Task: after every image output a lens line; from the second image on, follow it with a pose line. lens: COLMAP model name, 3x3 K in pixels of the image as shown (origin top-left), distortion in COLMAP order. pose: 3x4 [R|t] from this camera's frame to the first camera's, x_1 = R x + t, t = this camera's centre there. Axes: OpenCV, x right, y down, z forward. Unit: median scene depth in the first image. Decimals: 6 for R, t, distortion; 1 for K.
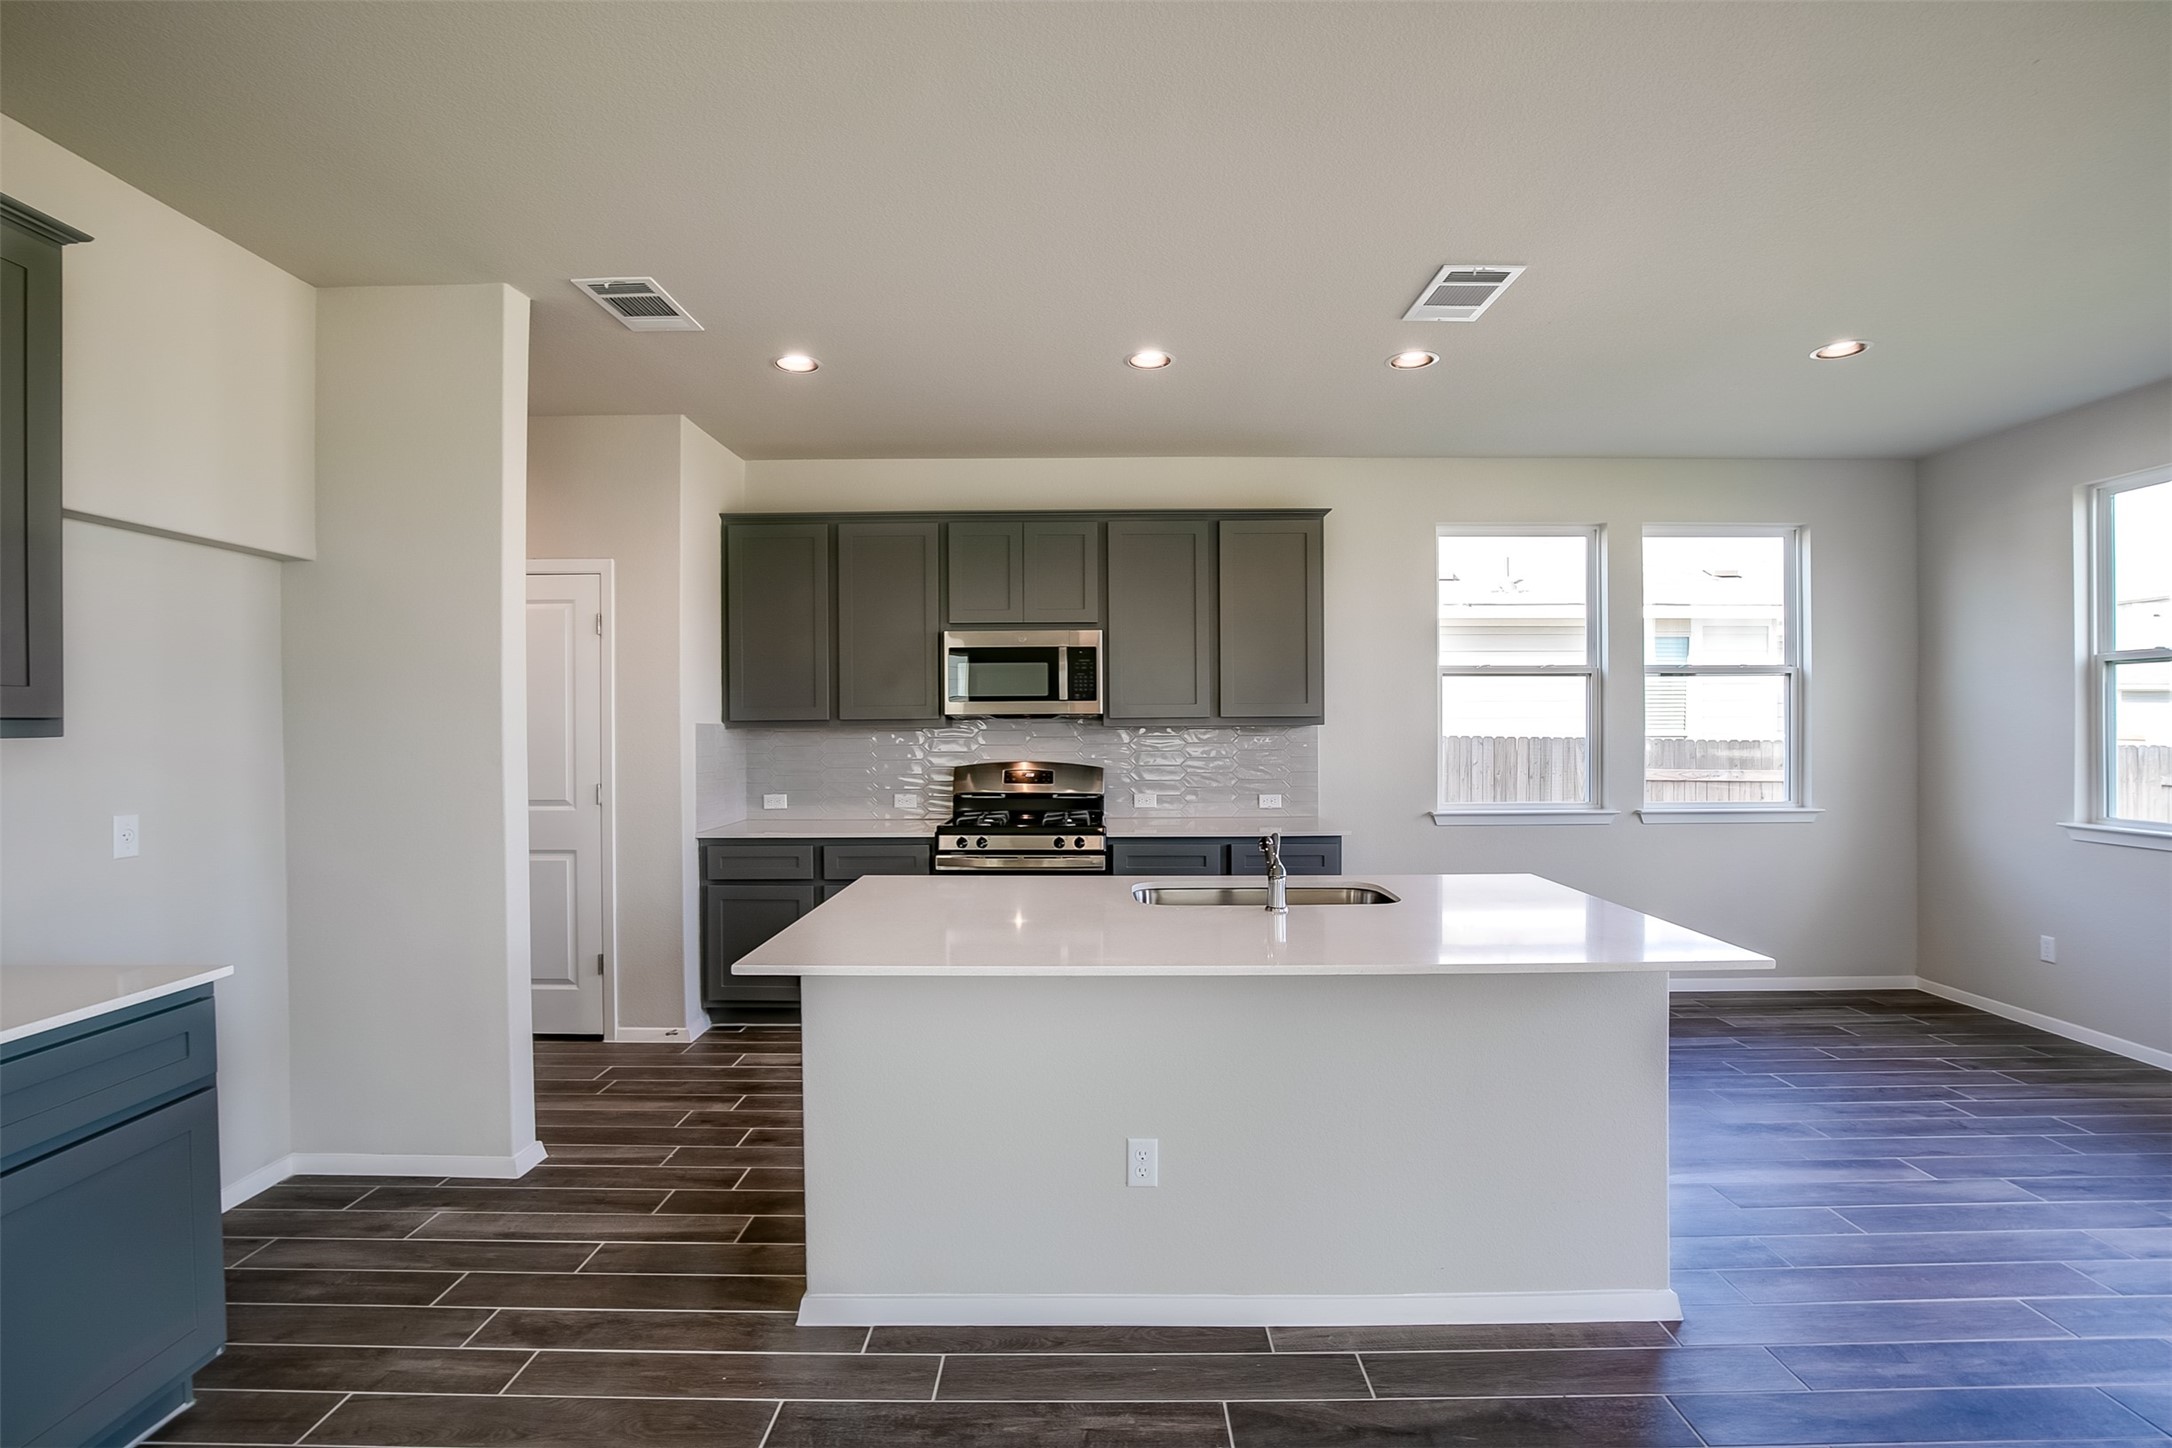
lens RADIAL K [[998.9, 0, 1094.4], [0, 998.9, 733.7], [0, 0, 1]] dist [-0.031736, 0.004489]
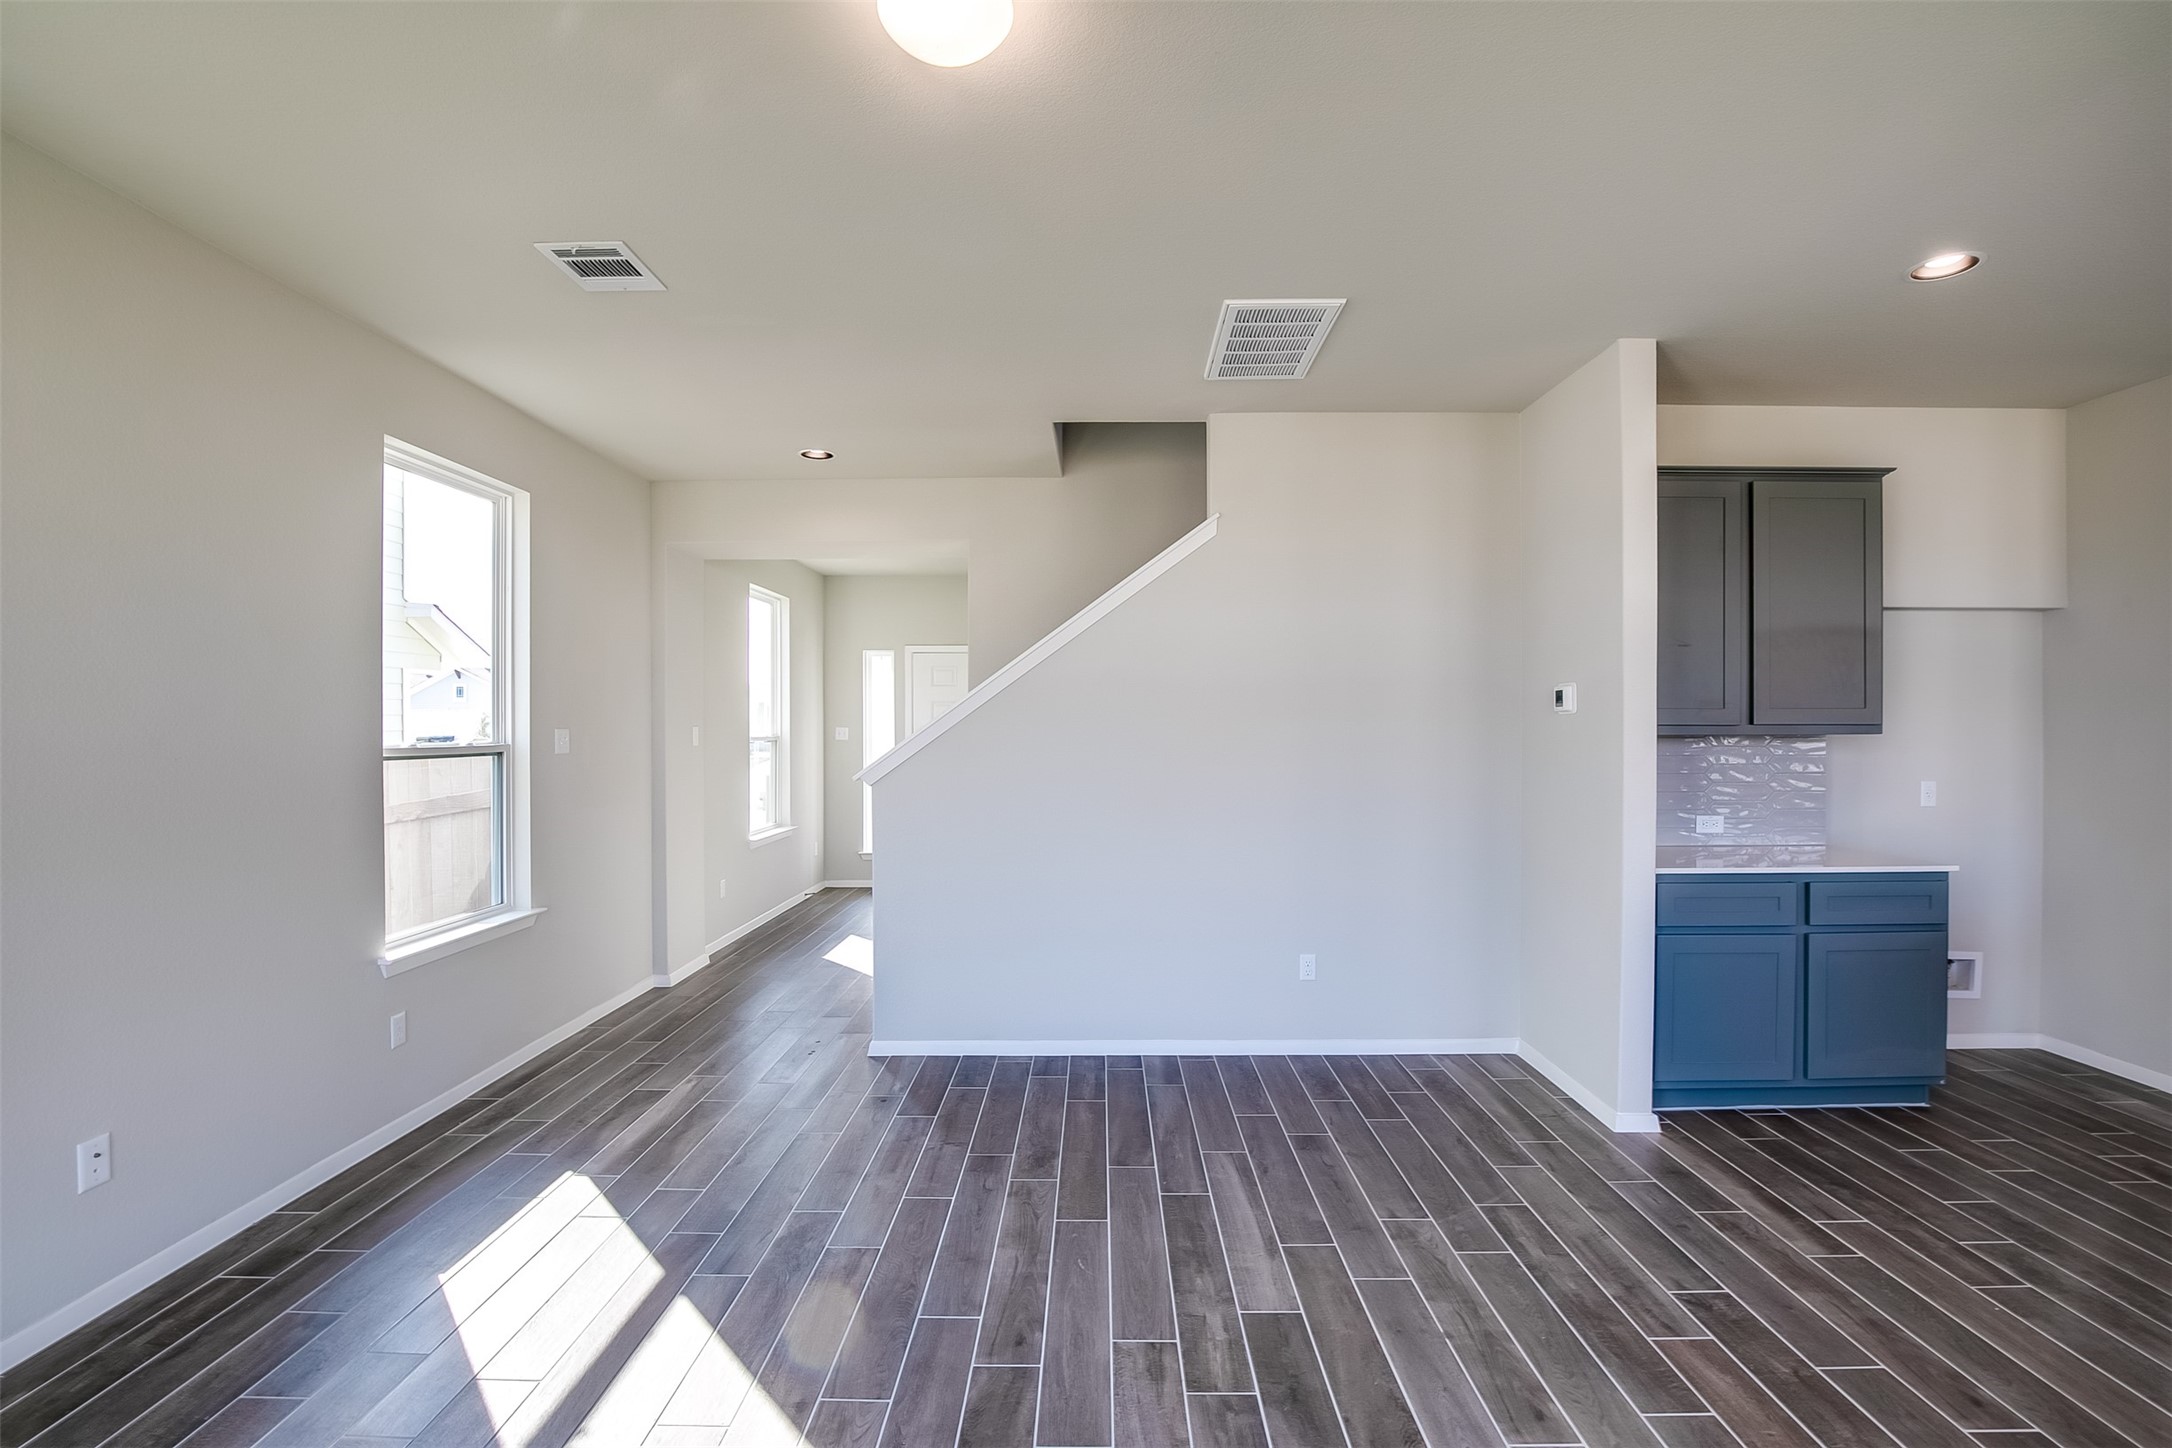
lens RADIAL K [[998.9, 0, 1089.5], [0, 998.9, 724.5], [0, 0, 1]] dist [-0.031736, 0.004489]
pose [[-0.005865, 0.002878, -0.999979, 0.368203], [-0.008099, 0.999963, 0.002925, -0.003397], [0.999950, 0.008116, -0.005841, -0.230854]]
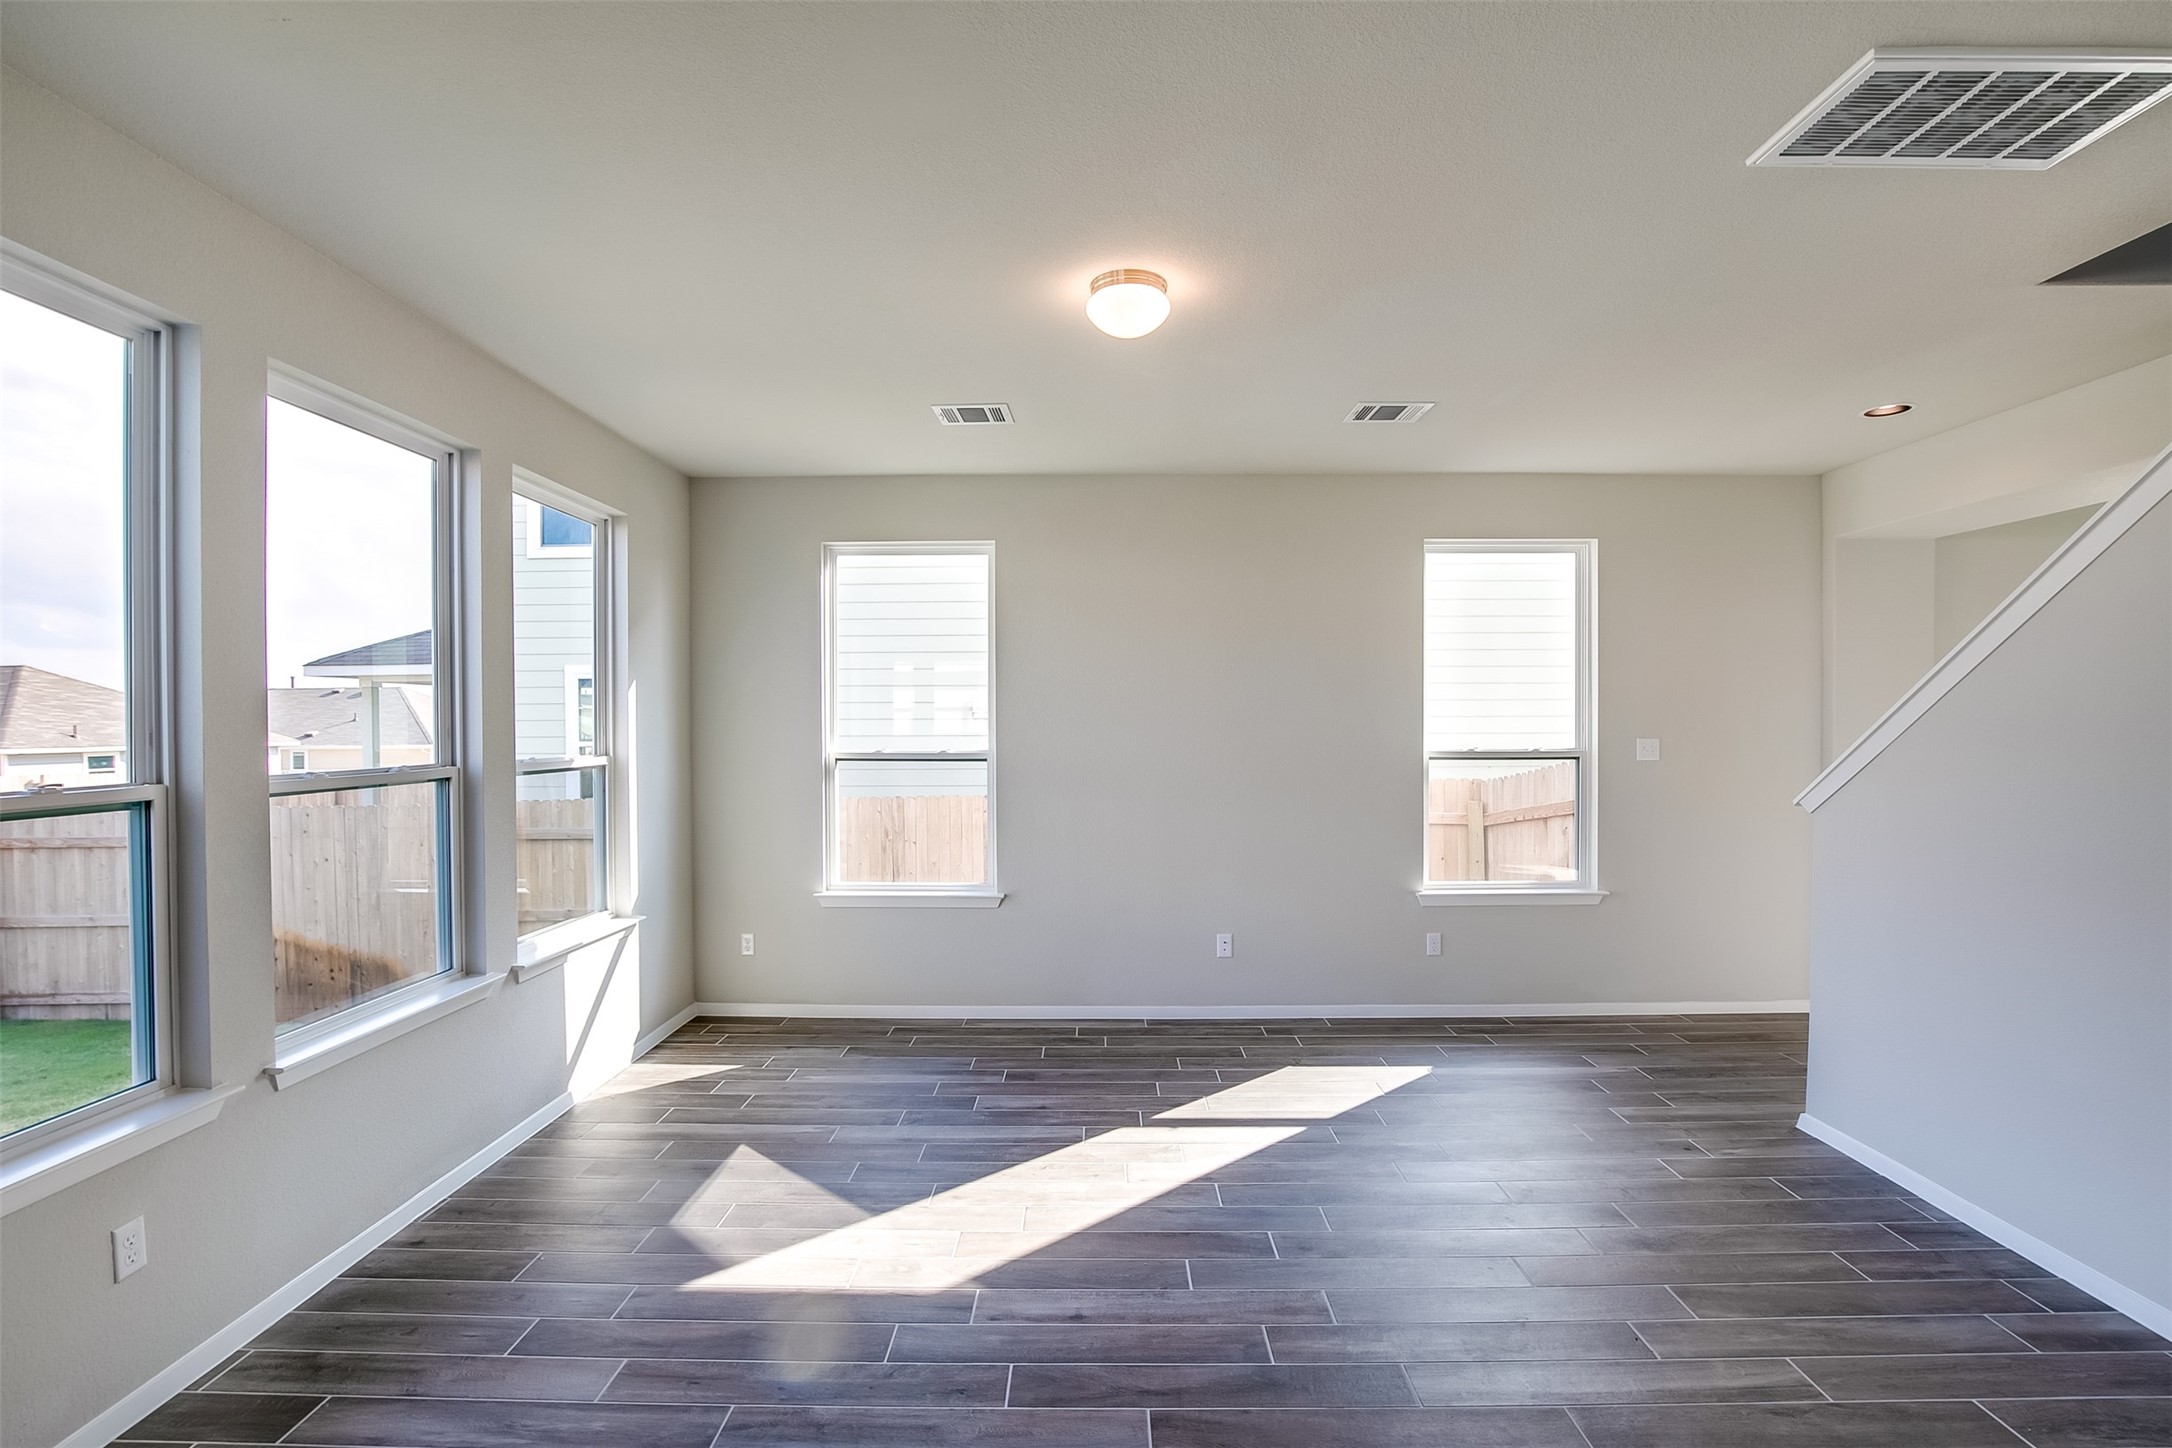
lens RADIAL K [[998.9, 0, 1089.7], [0, 998.9, 731.5], [0, 0, 1]] dist [-0.031736, 0.004489]
pose [[-0.999935, 0.008244, 0.007813, 0.015719], [0.008403, 0.999756, 0.020449, -0.026523], [-0.007642, 0.020513, -0.999760, 0.319942]]
